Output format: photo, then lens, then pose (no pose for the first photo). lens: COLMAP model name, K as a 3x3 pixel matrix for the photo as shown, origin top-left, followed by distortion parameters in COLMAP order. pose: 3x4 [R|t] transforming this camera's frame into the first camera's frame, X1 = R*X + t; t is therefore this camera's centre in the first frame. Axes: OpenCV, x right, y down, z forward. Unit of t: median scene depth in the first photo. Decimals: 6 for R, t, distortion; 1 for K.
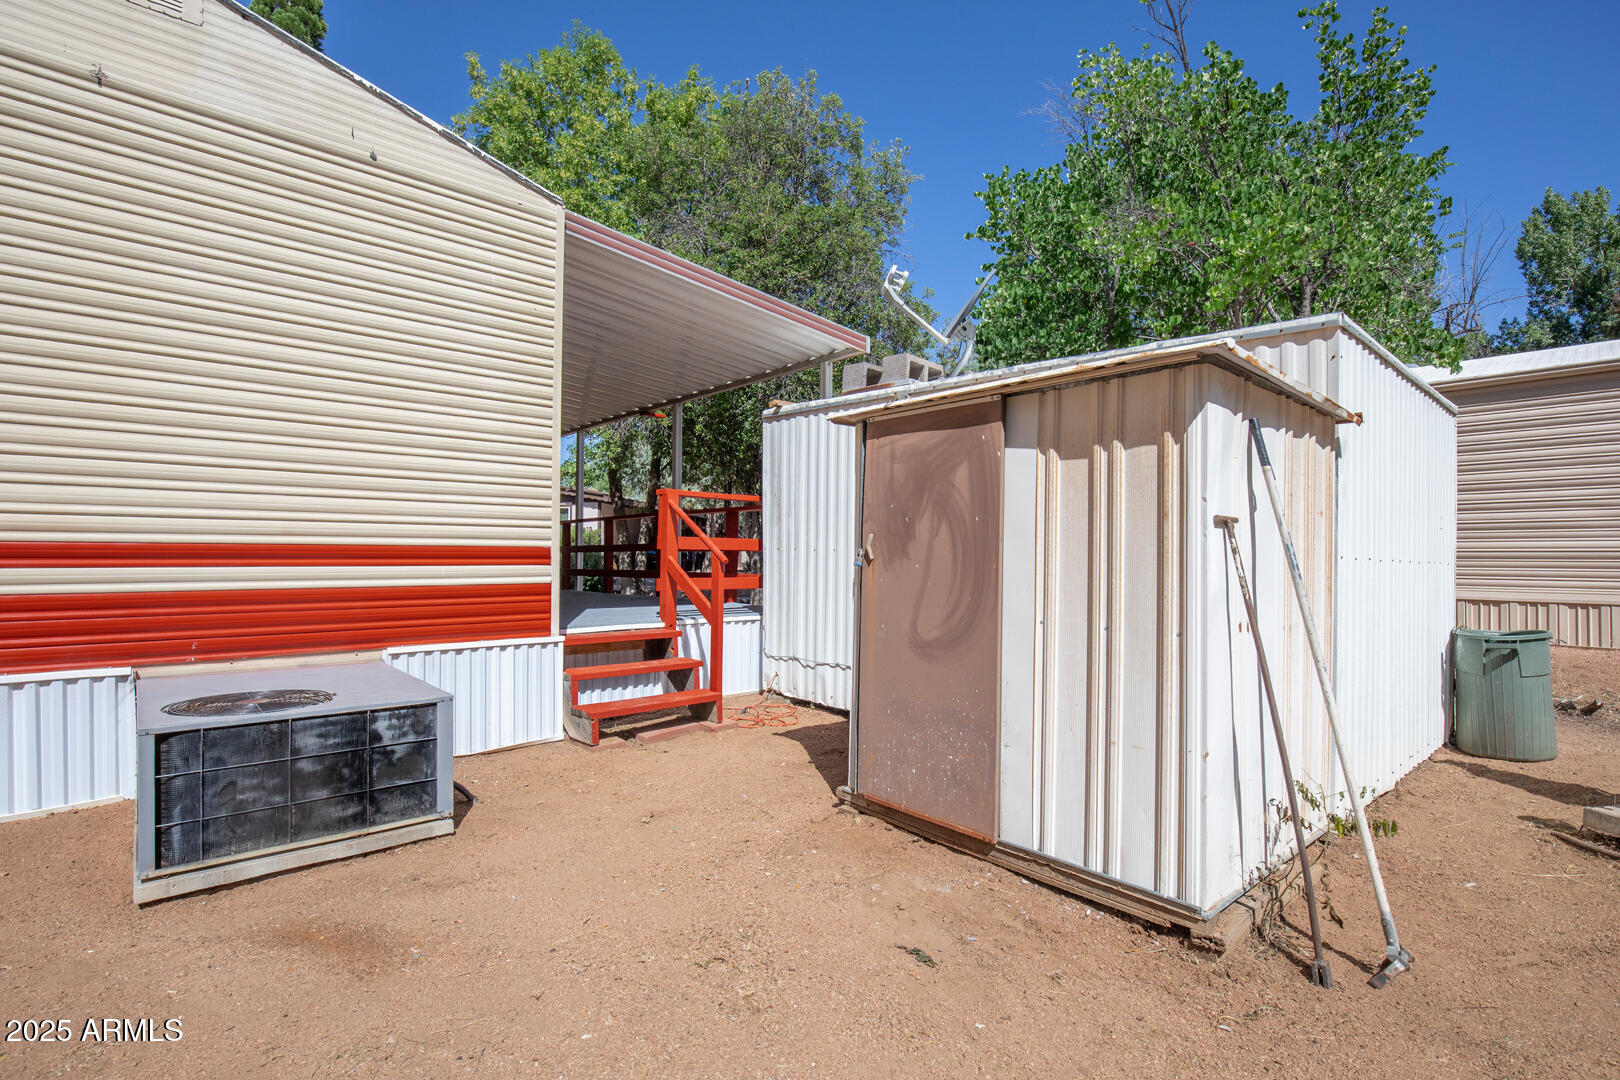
lens RADIAL K [[744.2, 0, 776.2], [0, 744.2, 550.7], [0, 0, 1]] dist [-0.019849, 0.003753]
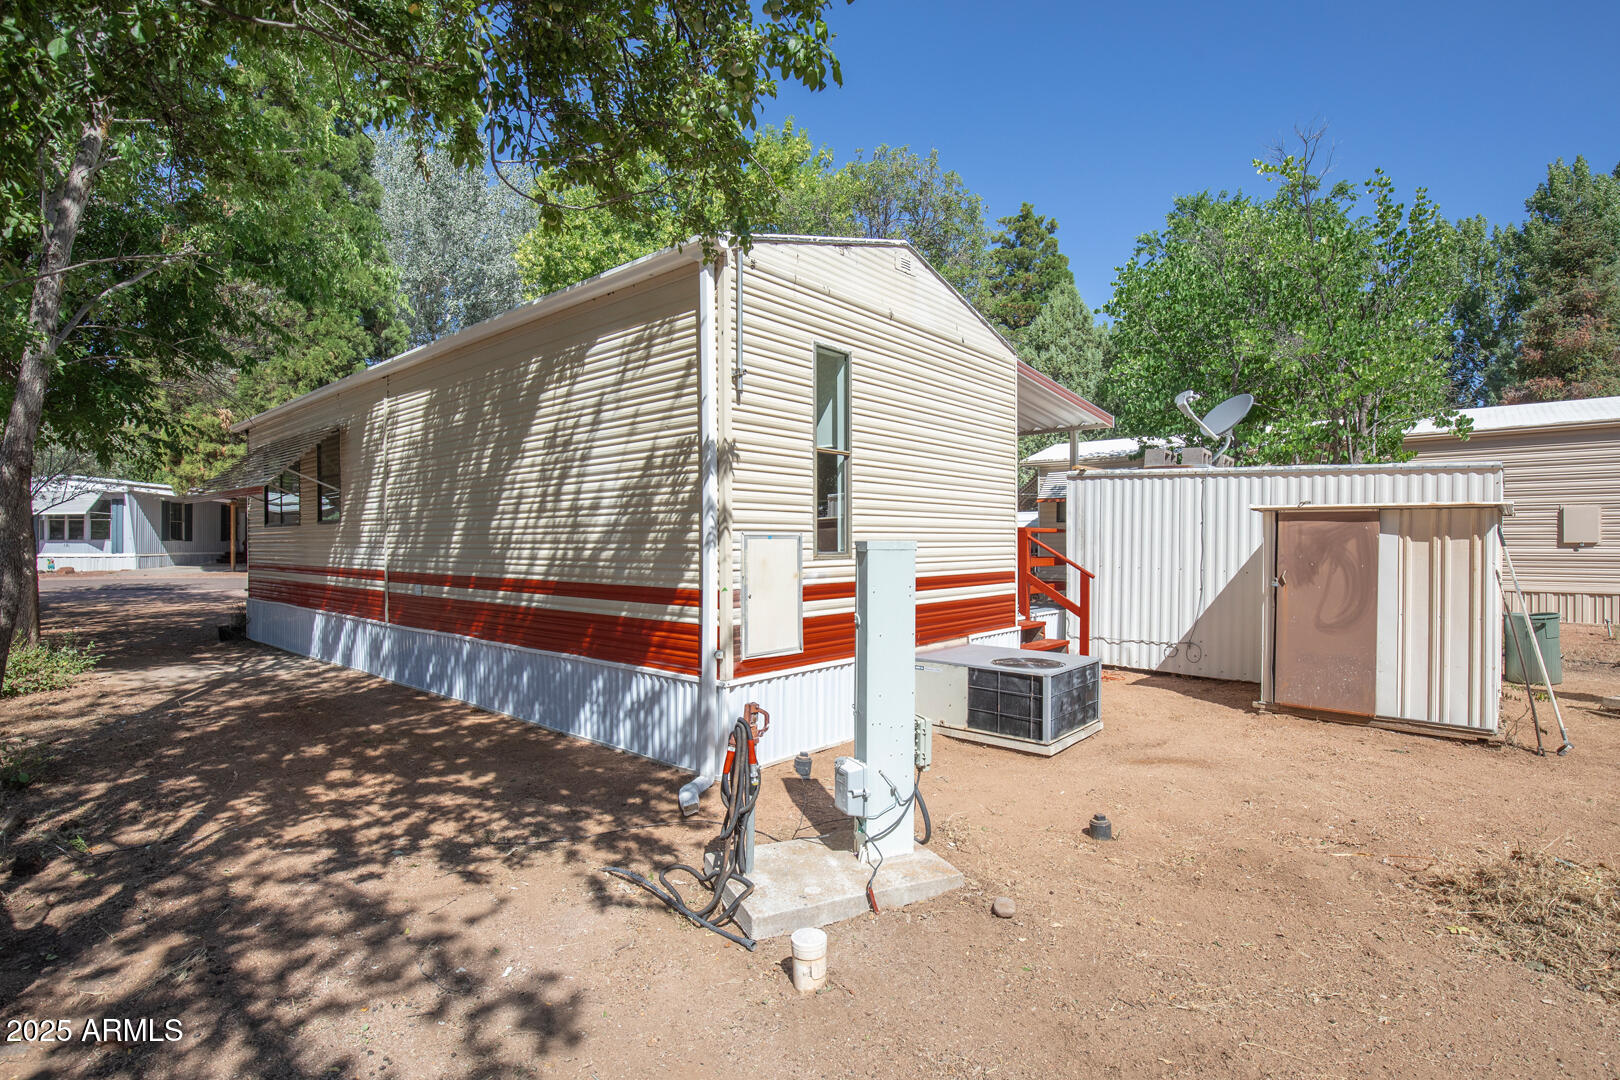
lens RADIAL K [[744.2, 0, 804.7], [0, 744.2, 554.2], [0, 0, 1]] dist [-0.019849, 0.003753]
pose [[0.993797, -0.007642, 0.110951, -1.457108], [0.005250, 0.999748, 0.021836, -0.123780], [-0.111089, -0.021118, 0.993586, -0.859711]]
